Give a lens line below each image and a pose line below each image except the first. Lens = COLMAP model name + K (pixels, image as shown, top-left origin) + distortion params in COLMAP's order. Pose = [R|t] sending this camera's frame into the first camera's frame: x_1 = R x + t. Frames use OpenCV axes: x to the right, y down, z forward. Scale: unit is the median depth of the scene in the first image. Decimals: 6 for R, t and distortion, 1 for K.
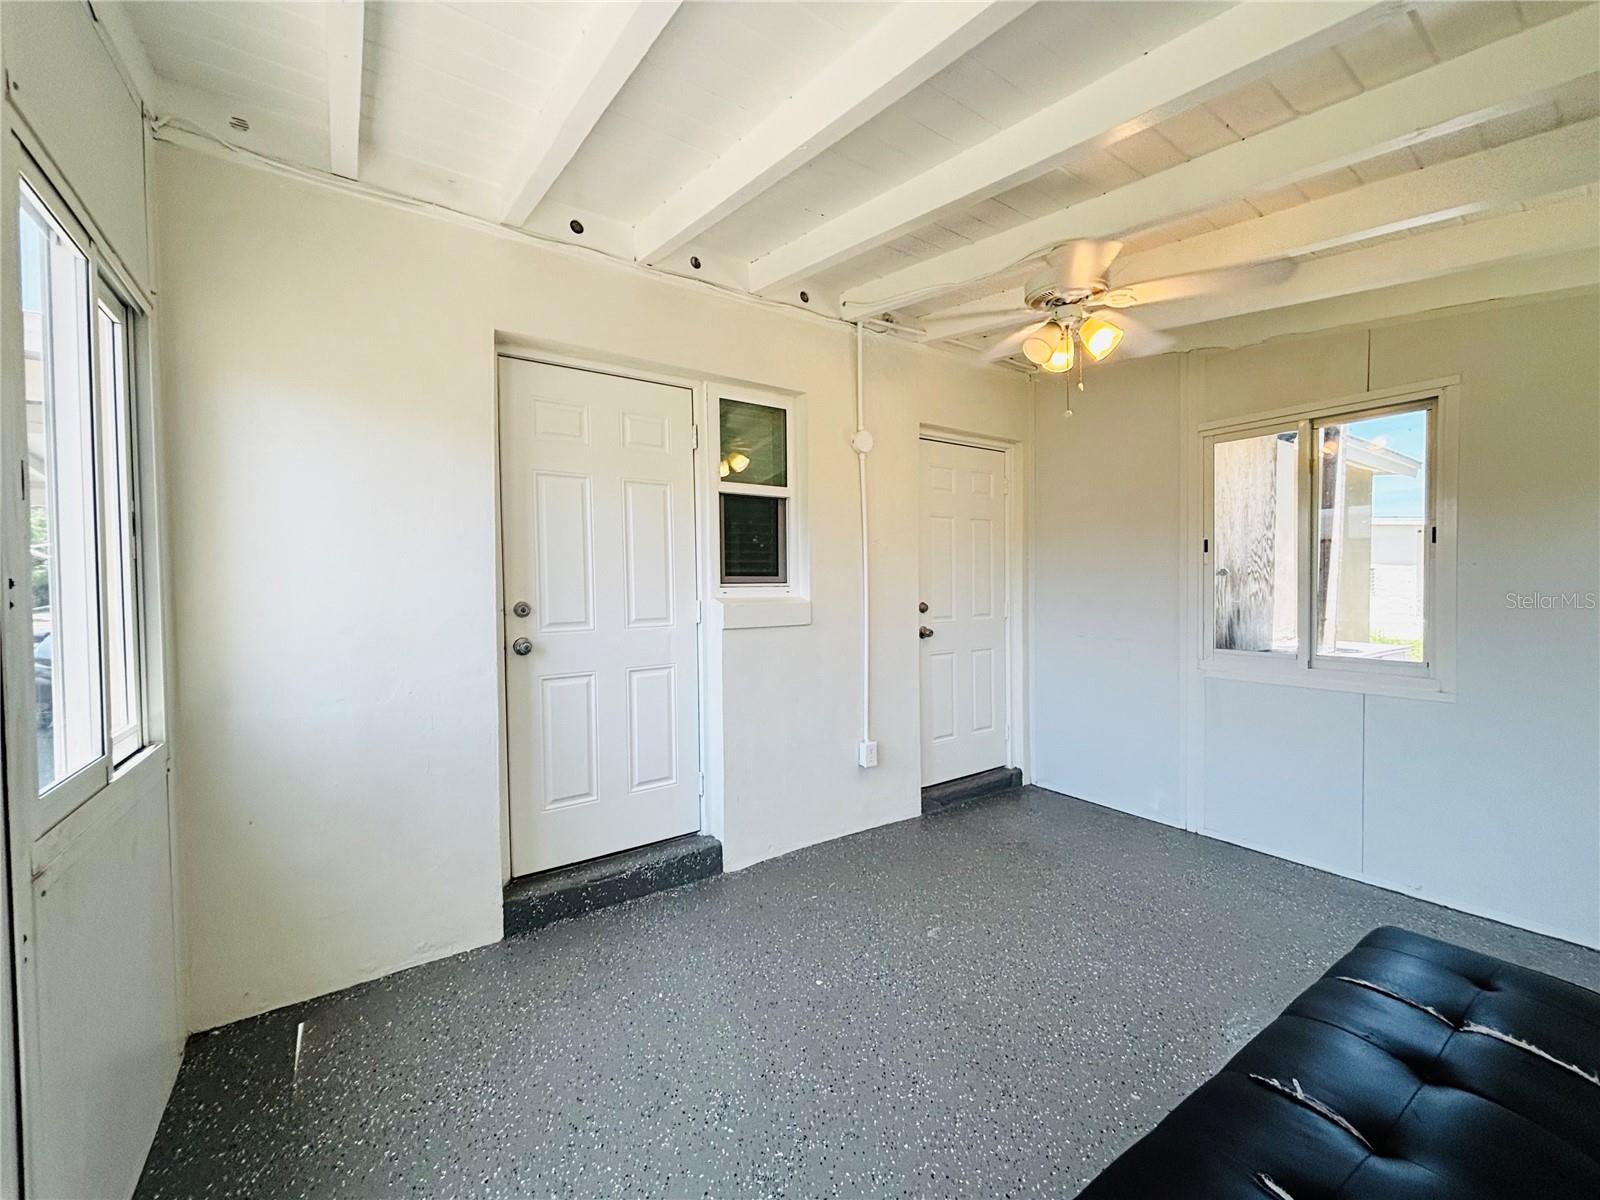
lens RADIAL K [[646.6, 0, 800.0], [0, 646.6, 600.0], [0, 0, 1]] dist [0.001039, -0.000128]
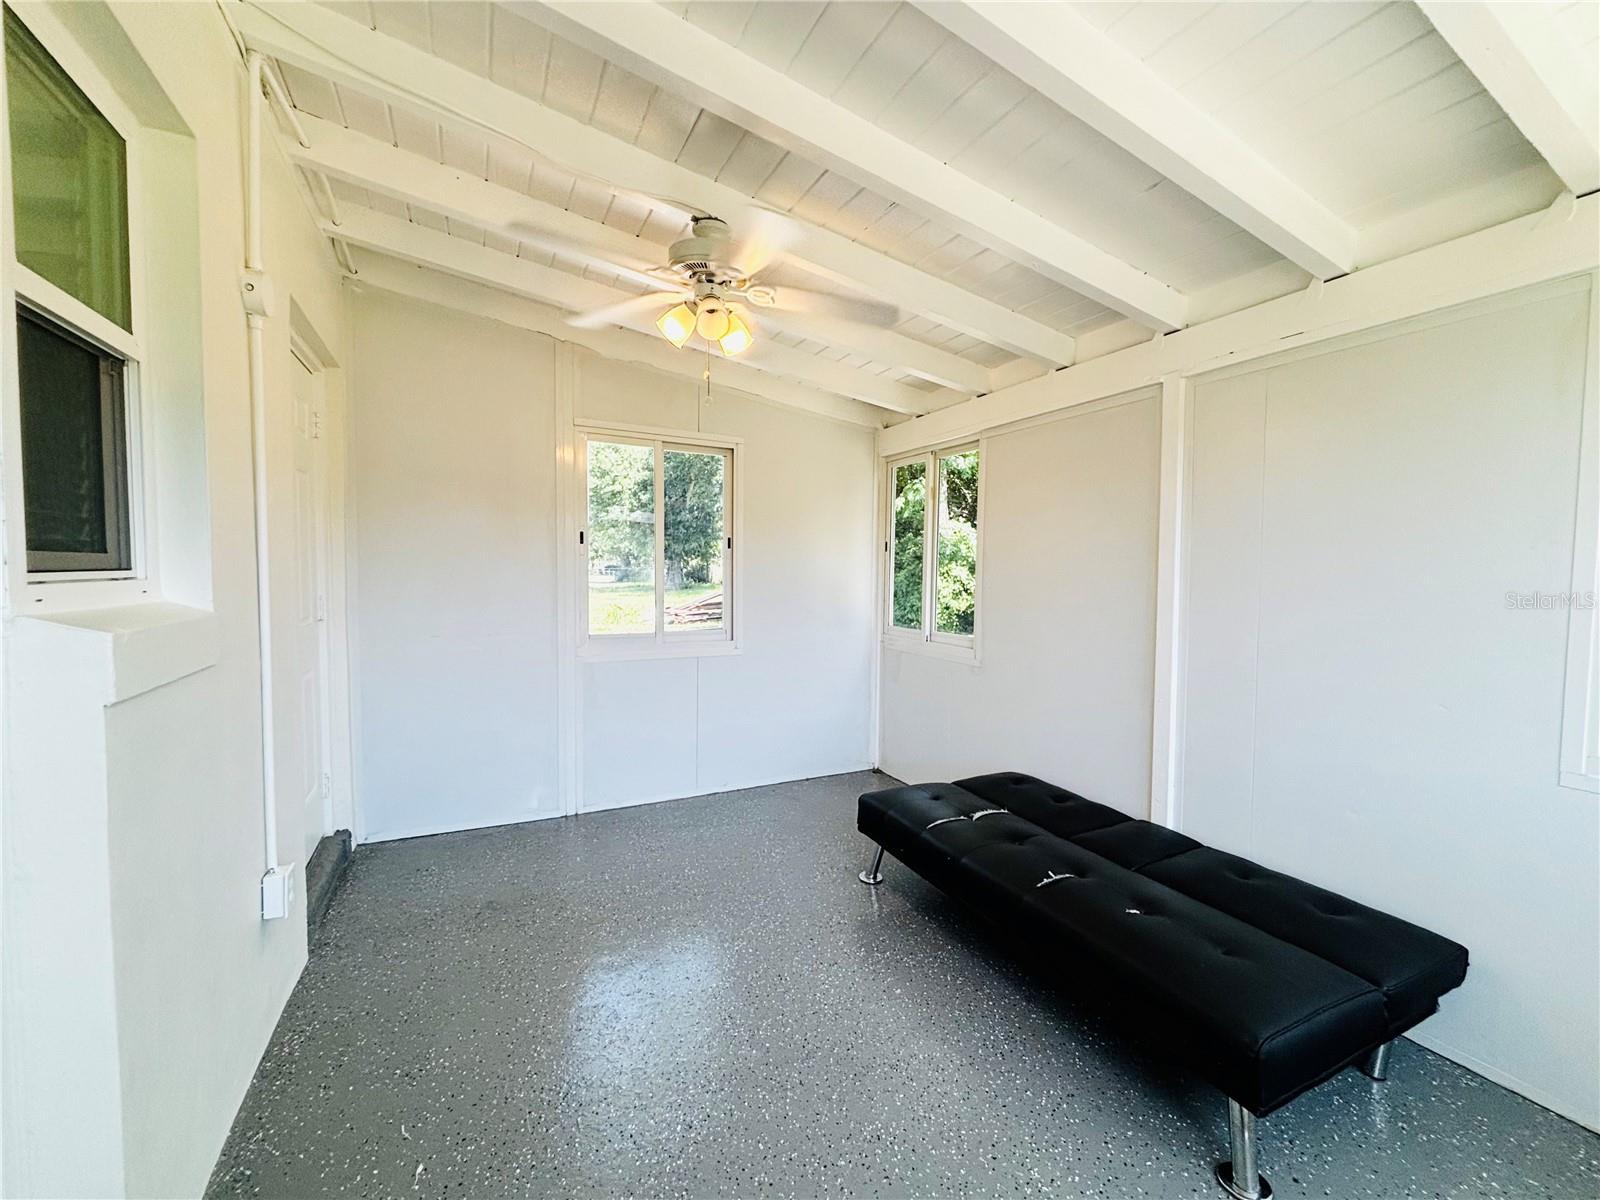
lens RADIAL K [[646.6, 0, 800.0], [0, 646.6, 600.0], [0, 0, 1]] dist [0.001039, -0.000128]
pose [[0.135560, -0.037017, 0.990077, -0.370552], [0.008018, 0.999310, 0.036264, -0.018578], [-0.990737, 0.003023, 0.135764, 0.524510]]
